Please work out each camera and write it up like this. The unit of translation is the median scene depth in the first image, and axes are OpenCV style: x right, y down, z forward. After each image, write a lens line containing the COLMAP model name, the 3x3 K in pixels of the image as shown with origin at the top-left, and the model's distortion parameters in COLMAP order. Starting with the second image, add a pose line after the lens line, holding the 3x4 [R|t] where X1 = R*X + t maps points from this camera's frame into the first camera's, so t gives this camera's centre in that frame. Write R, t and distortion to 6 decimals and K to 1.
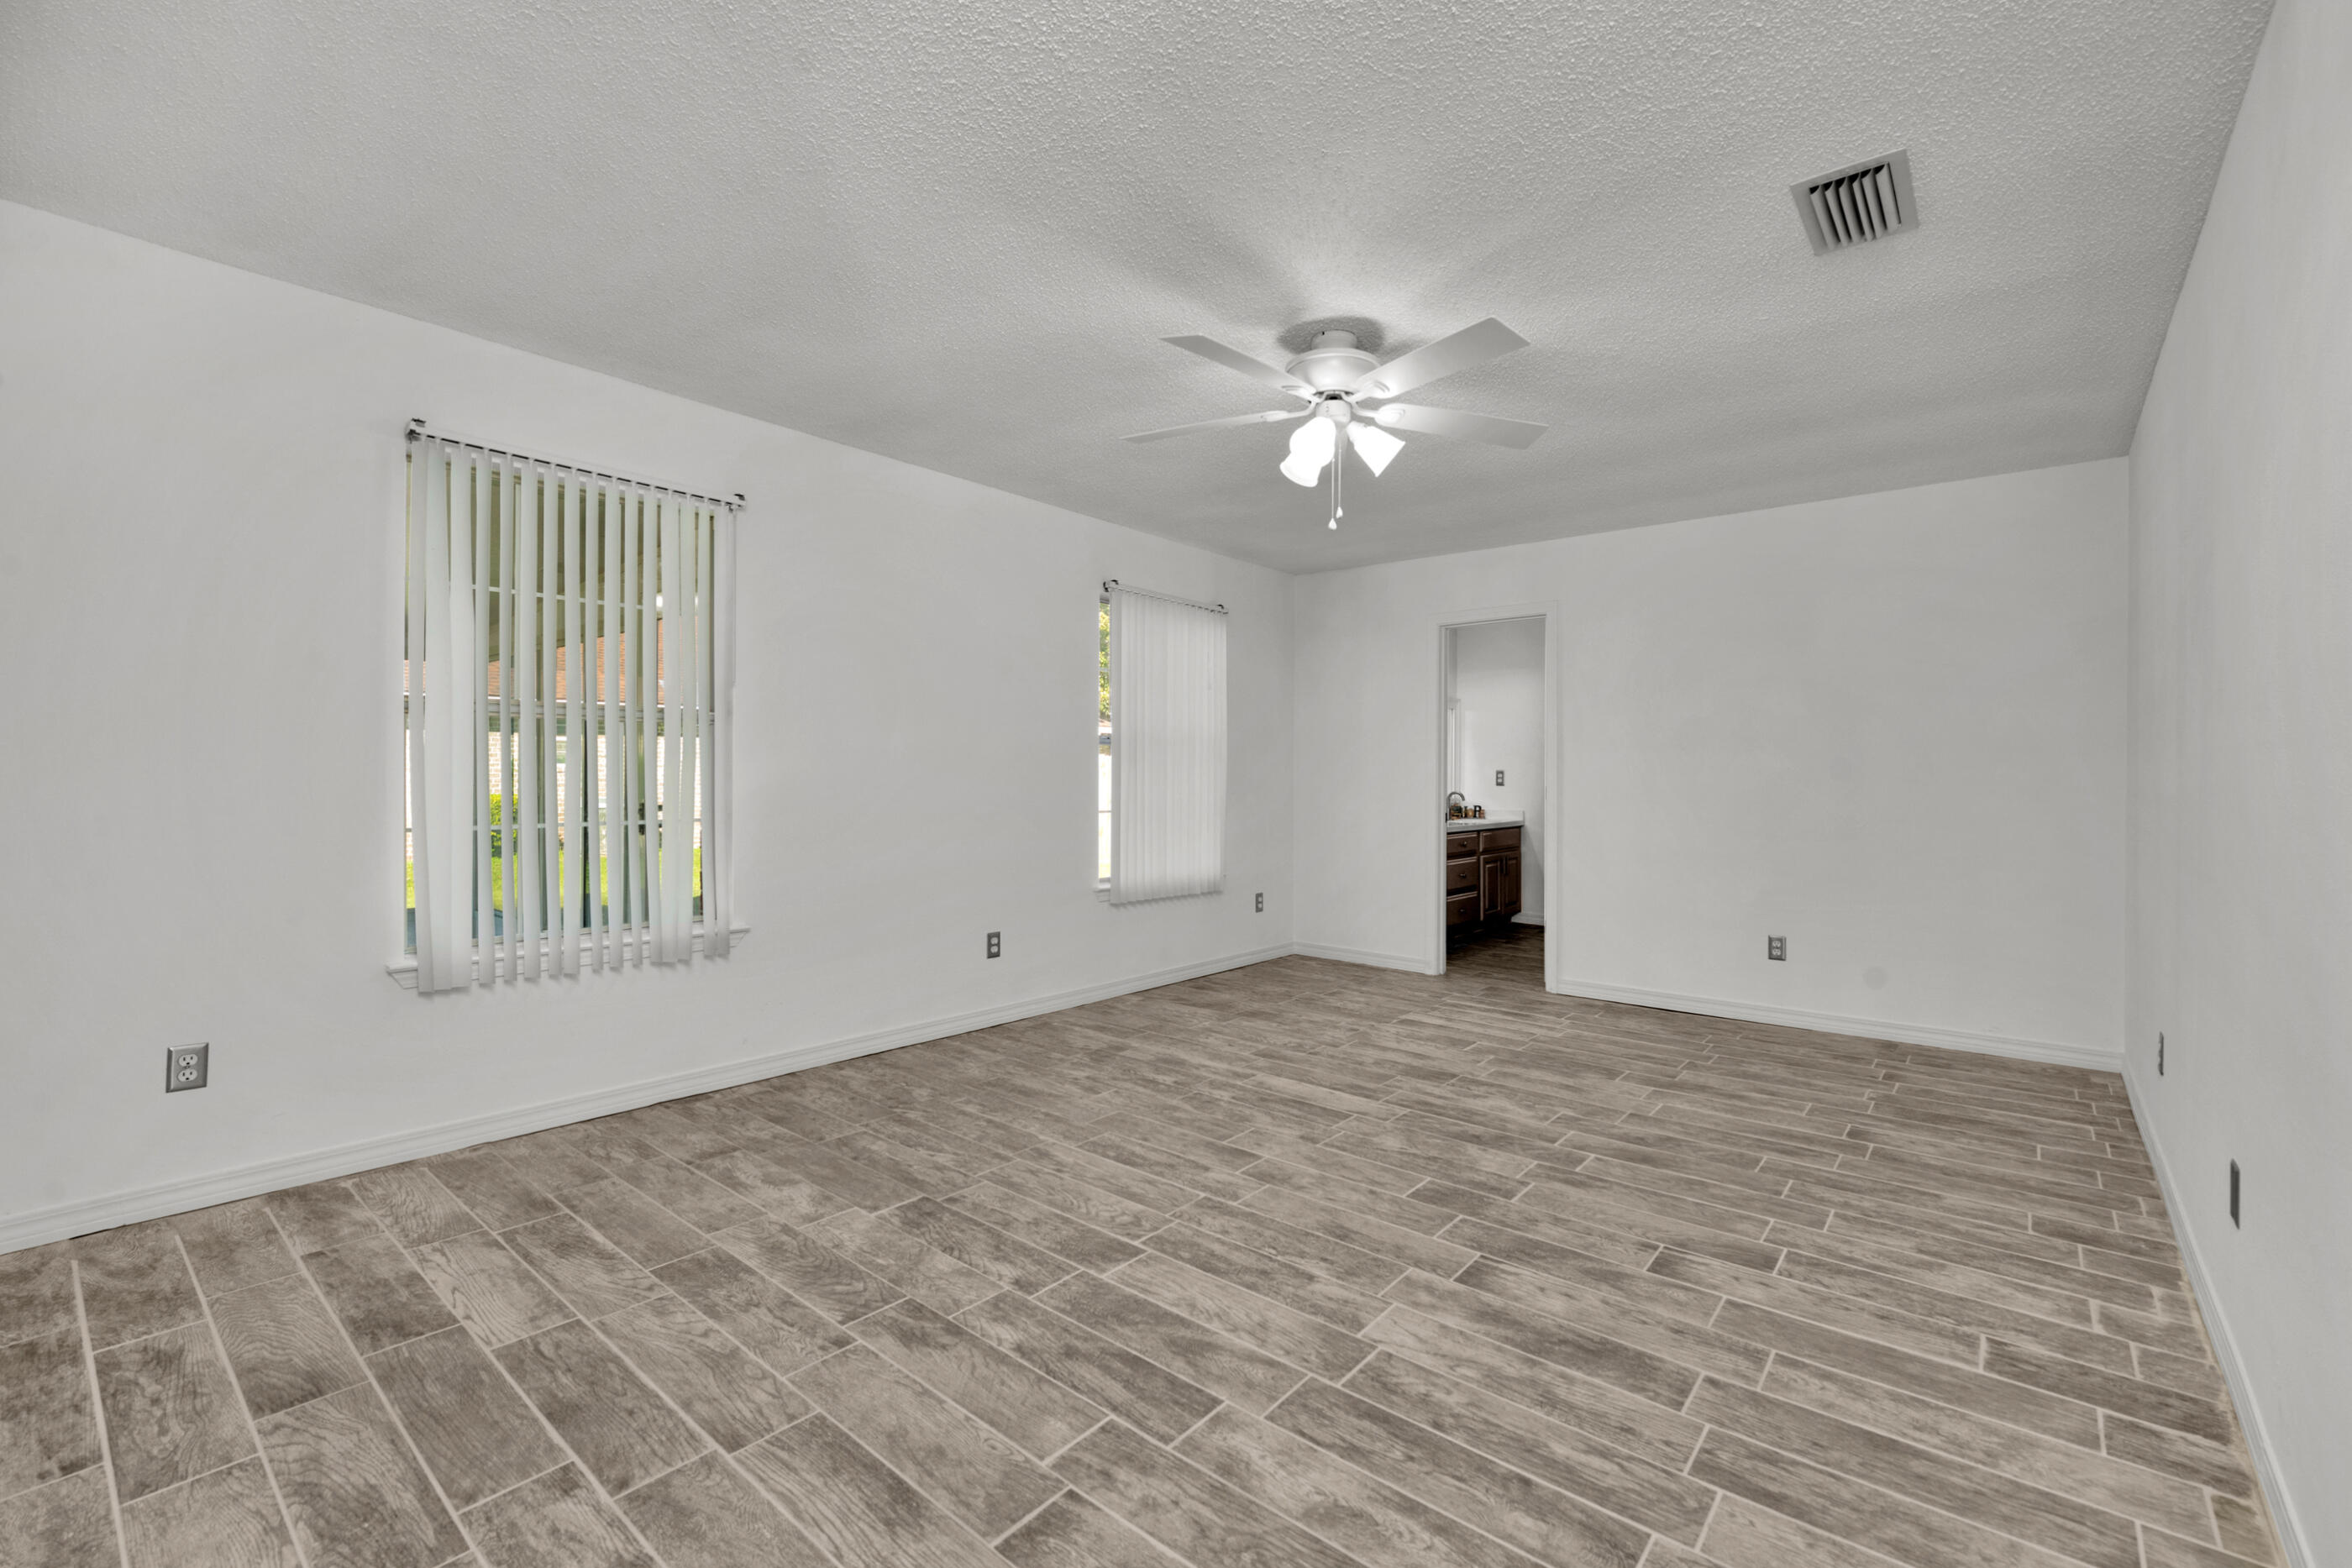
lens RADIAL K [[952.5, 0, 1189.2], [0, 952.5, 781.9], [0, 0, 1]] dist [0.005223, -0.005867]
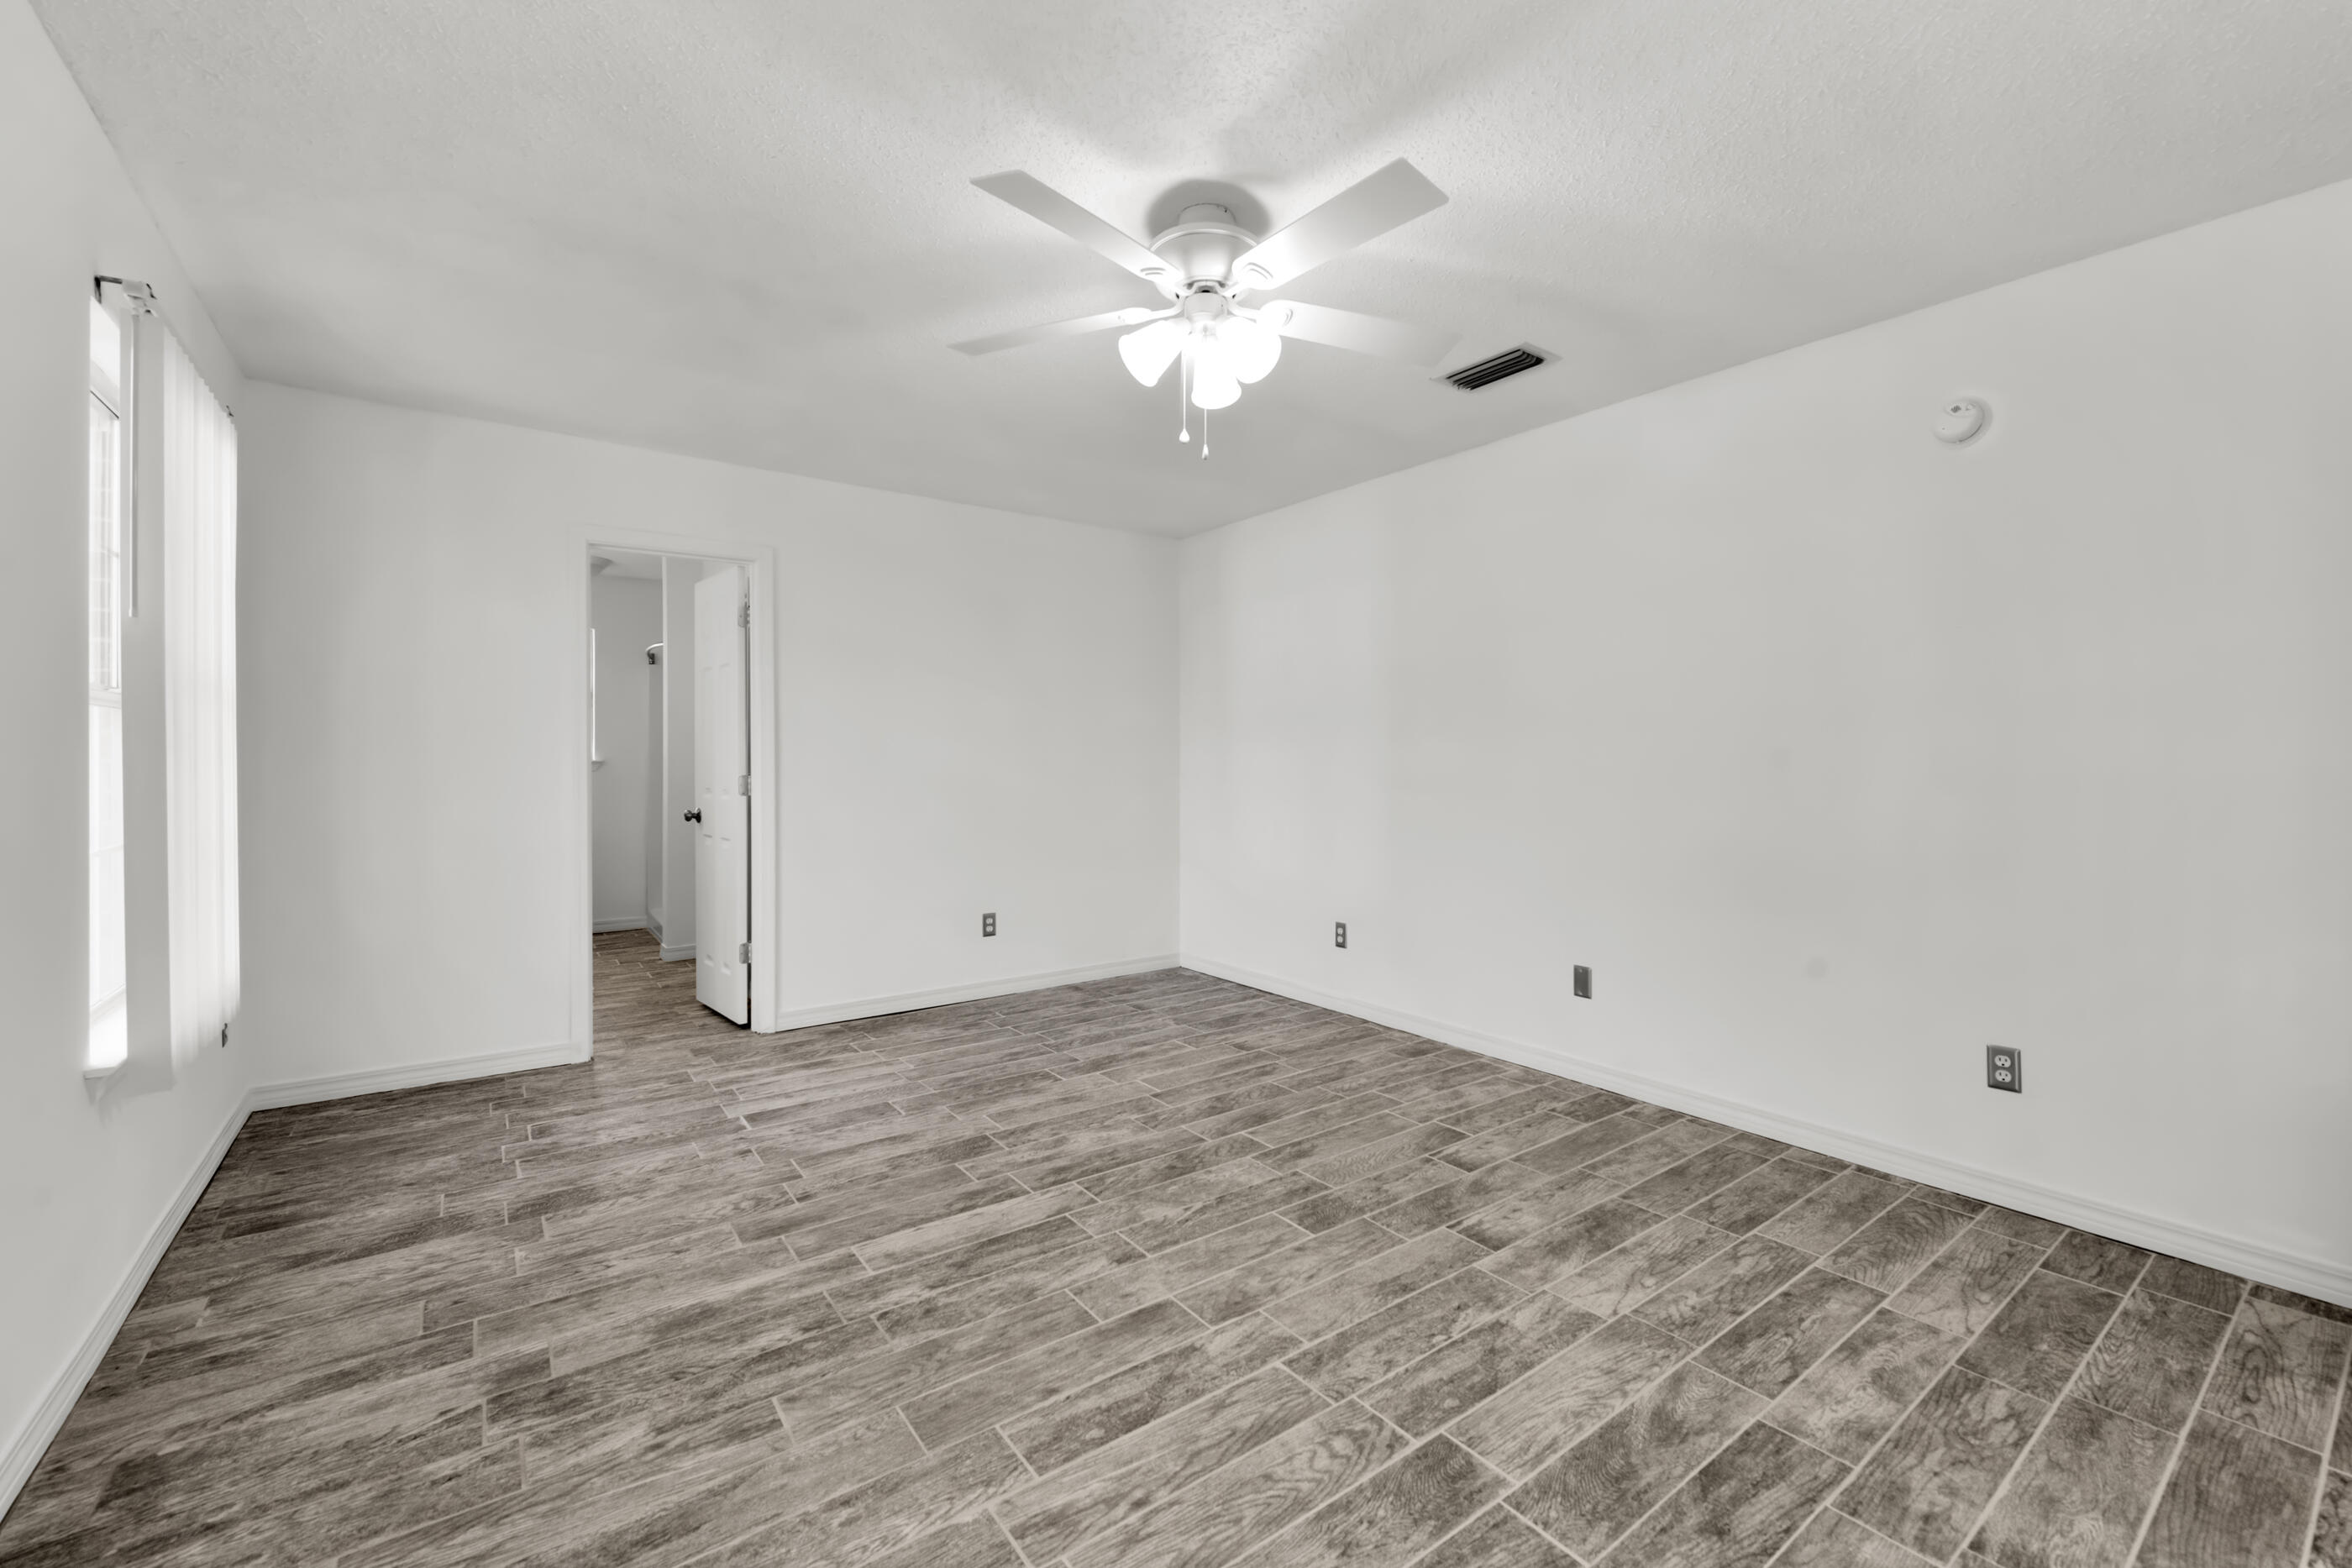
lens RADIAL K [[952.5, 0, 1189.2], [0, 952.5, 781.9], [0, 0, 1]] dist [0.005223, -0.005867]
pose [[0.254349, -0.029891, 0.966650, -0.691380], [0.012029, 0.999543, 0.027743, -0.046091], [-0.967038, 0.004571, 0.254592, 0.842367]]
